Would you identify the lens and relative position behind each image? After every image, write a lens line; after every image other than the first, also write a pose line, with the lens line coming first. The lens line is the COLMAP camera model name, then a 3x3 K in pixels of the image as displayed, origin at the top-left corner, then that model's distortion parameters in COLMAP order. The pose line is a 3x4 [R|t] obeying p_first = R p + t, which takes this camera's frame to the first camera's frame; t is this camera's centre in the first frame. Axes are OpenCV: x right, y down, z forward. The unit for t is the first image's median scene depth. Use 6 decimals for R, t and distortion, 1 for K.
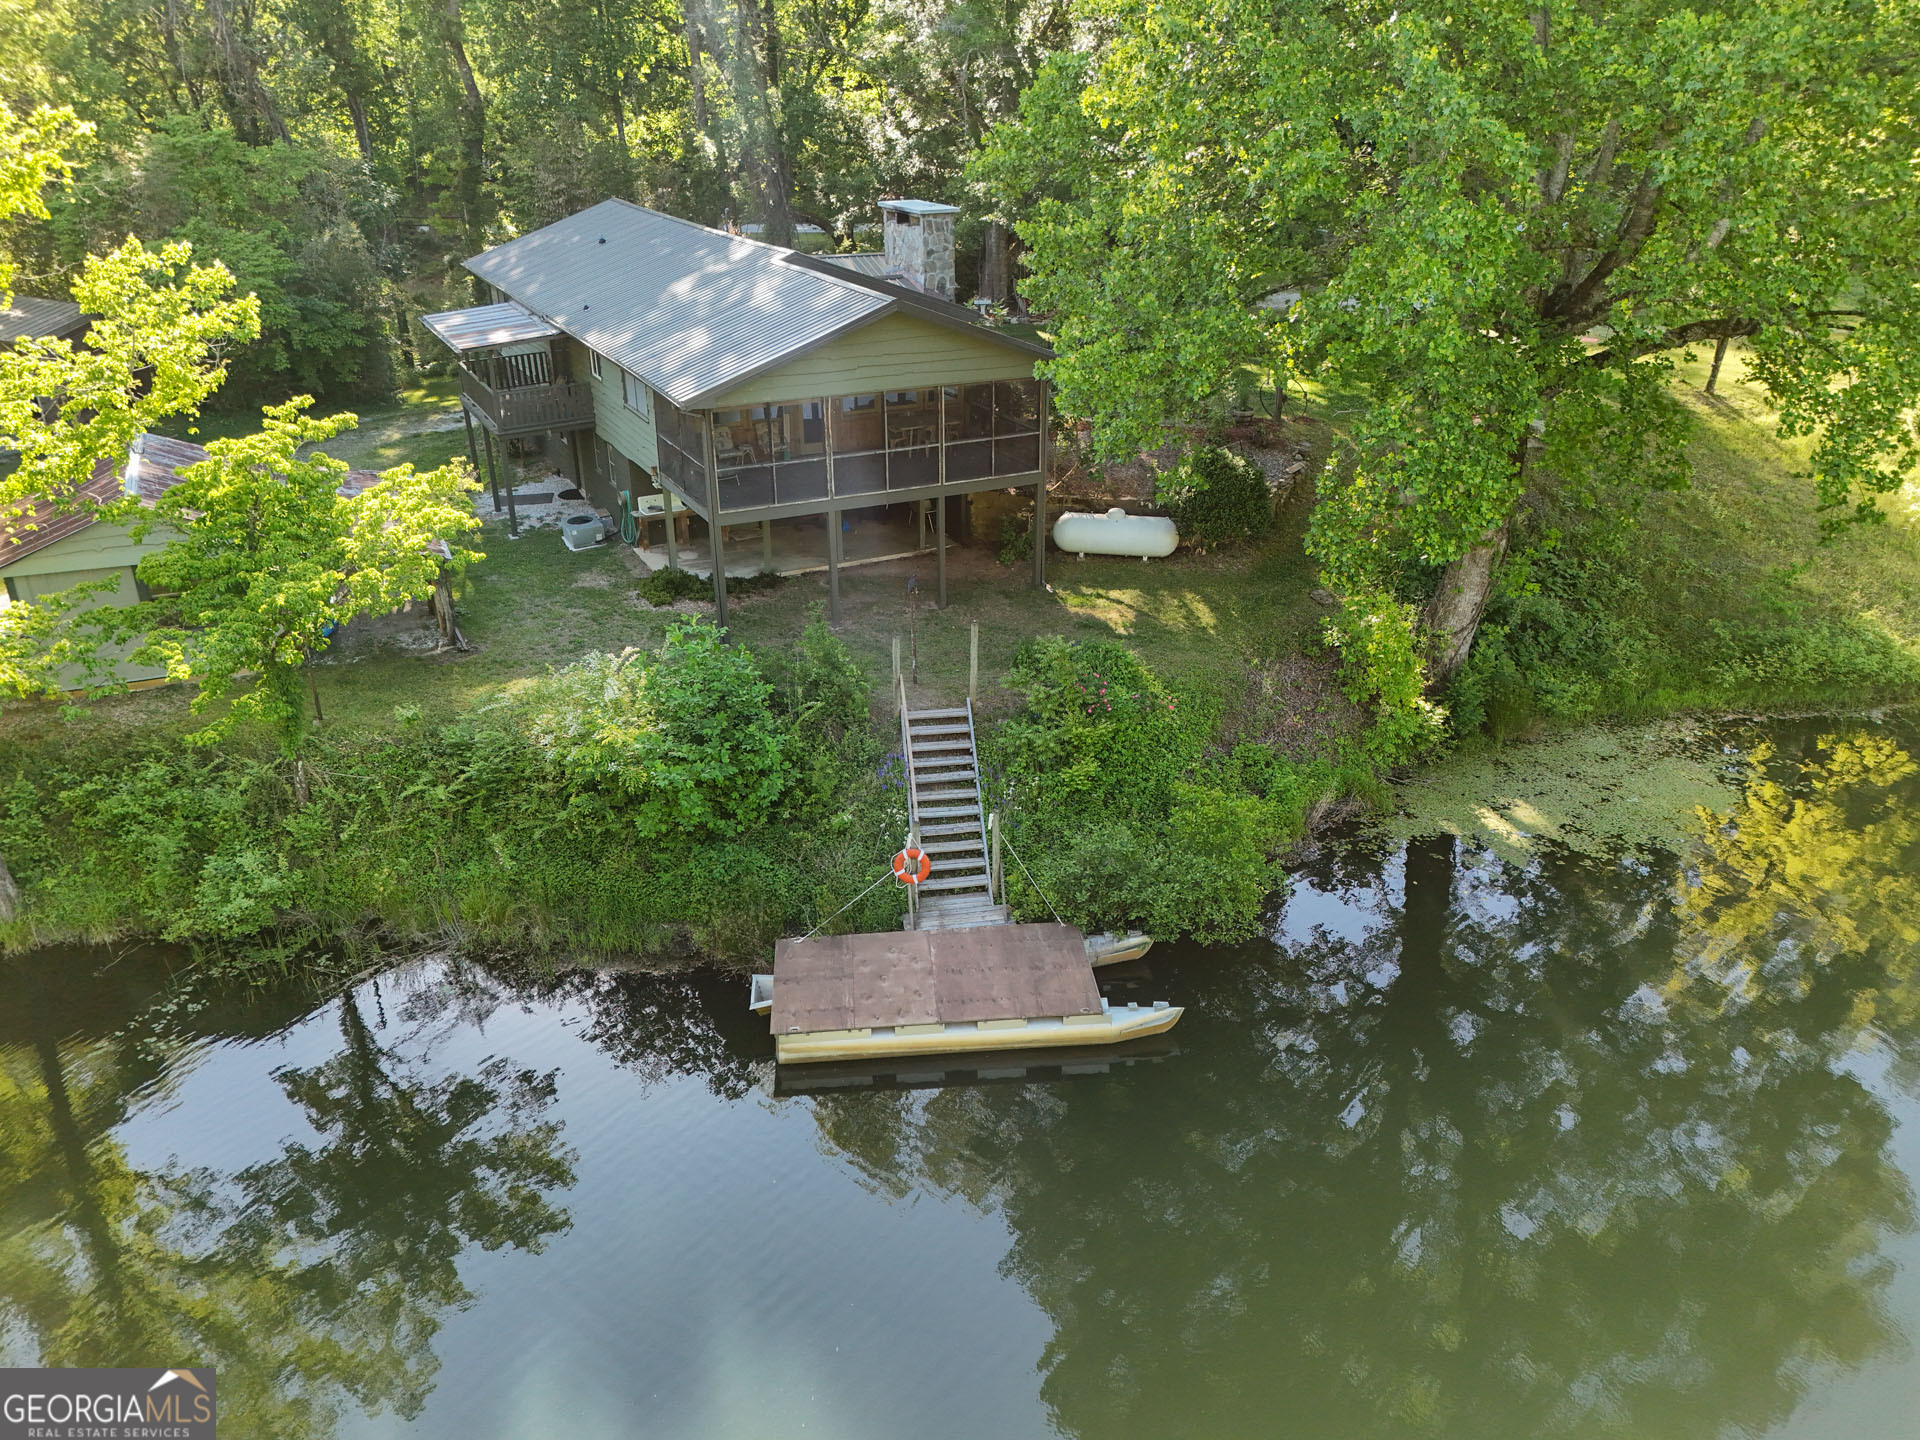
lens RADIAL K [[1415.0, 0, 960.0], [0, 1415.0, 720.0], [0, 0, 1]] dist [0.087952, -0.092271]
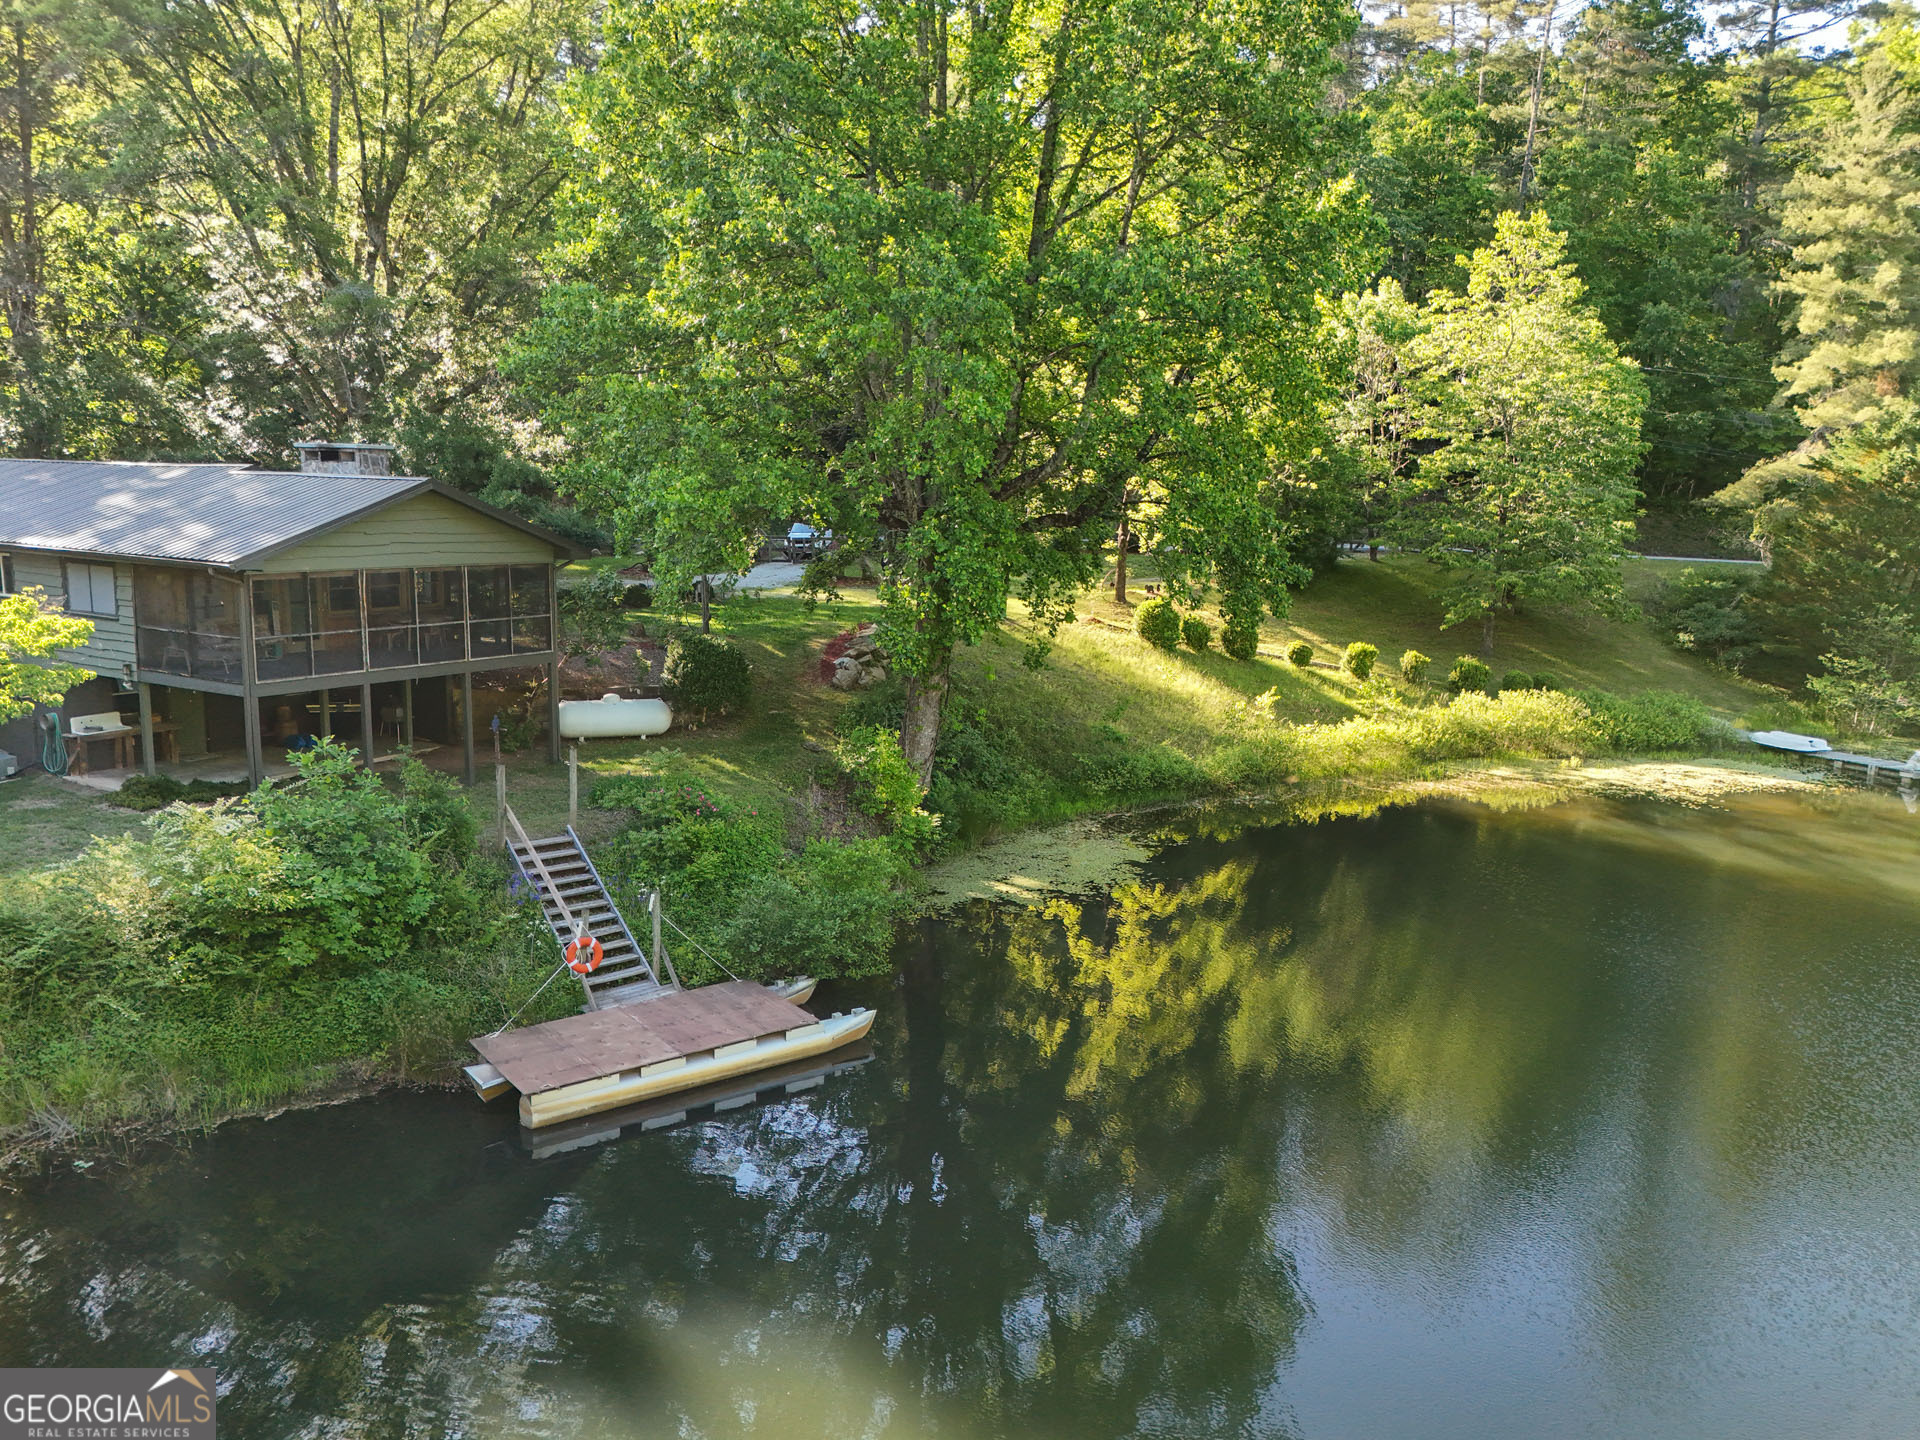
lens RADIAL K [[1445.0, 0, 960.0], [0, 1445.0, 720.0], [0, 0, 1]] dist [0.089256, -0.092625]
pose [[0.853517, -0.066320, 0.516828, -0.273240], [0.196617, 0.959536, -0.201575, 0.167979], [-0.482546, 0.273665, 0.832020, -0.042680]]
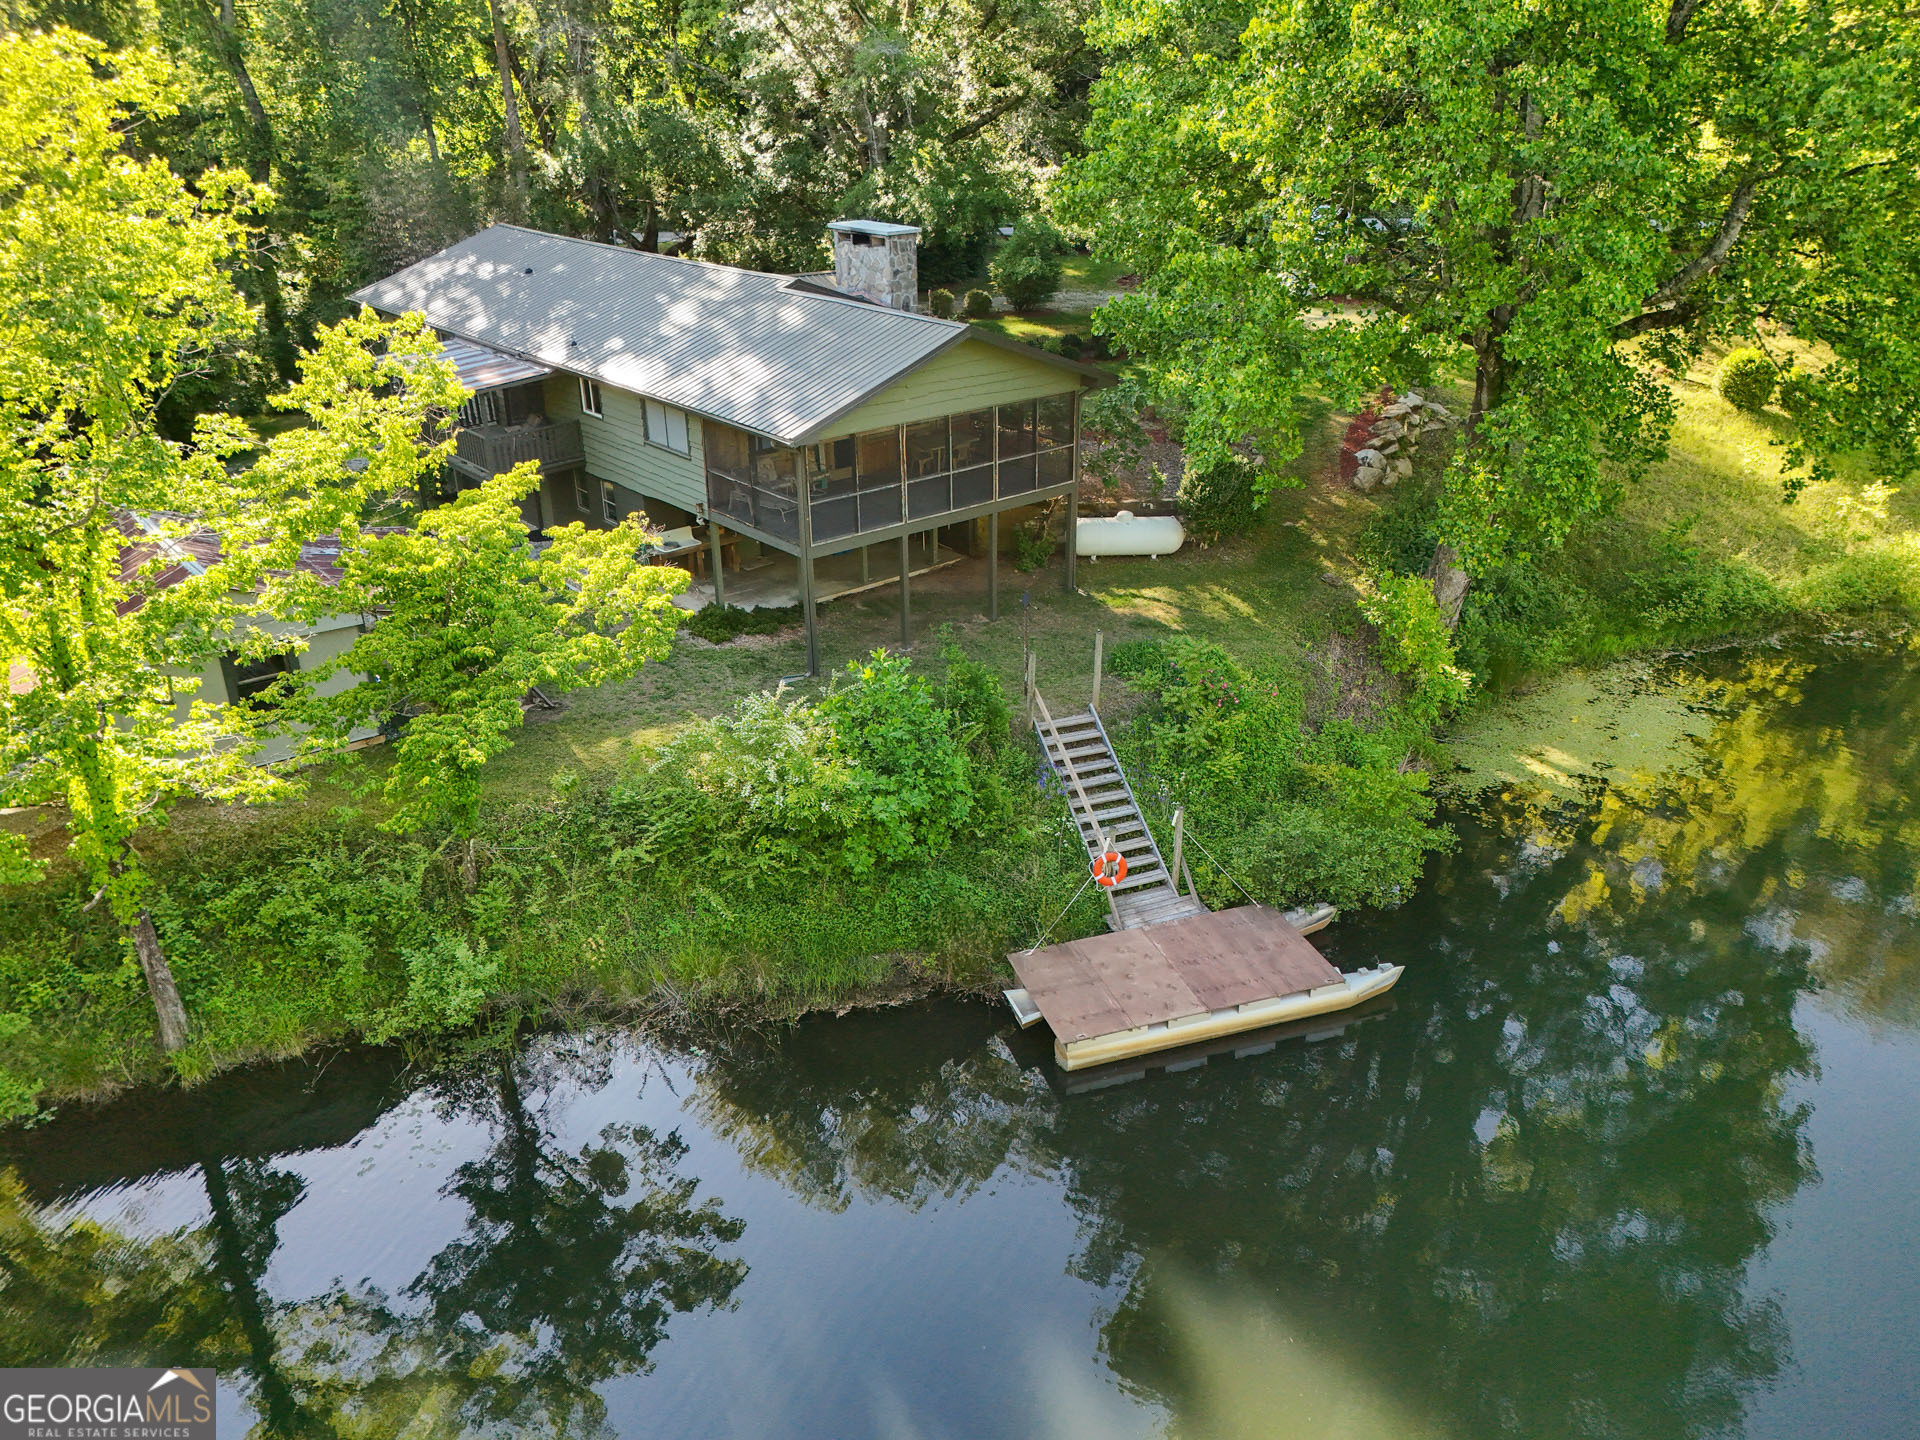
lens RADIAL K [[1415.0, 0, 960.0], [0, 1415.0, 720.0], [0, 0, 1]] dist [0.087952, -0.092271]
pose [[0.972608, -0.101834, 0.208958, -0.285052], [0.101036, 0.994777, 0.014519, -0.026743], [-0.209345, 0.006991, 0.977817, -0.001110]]
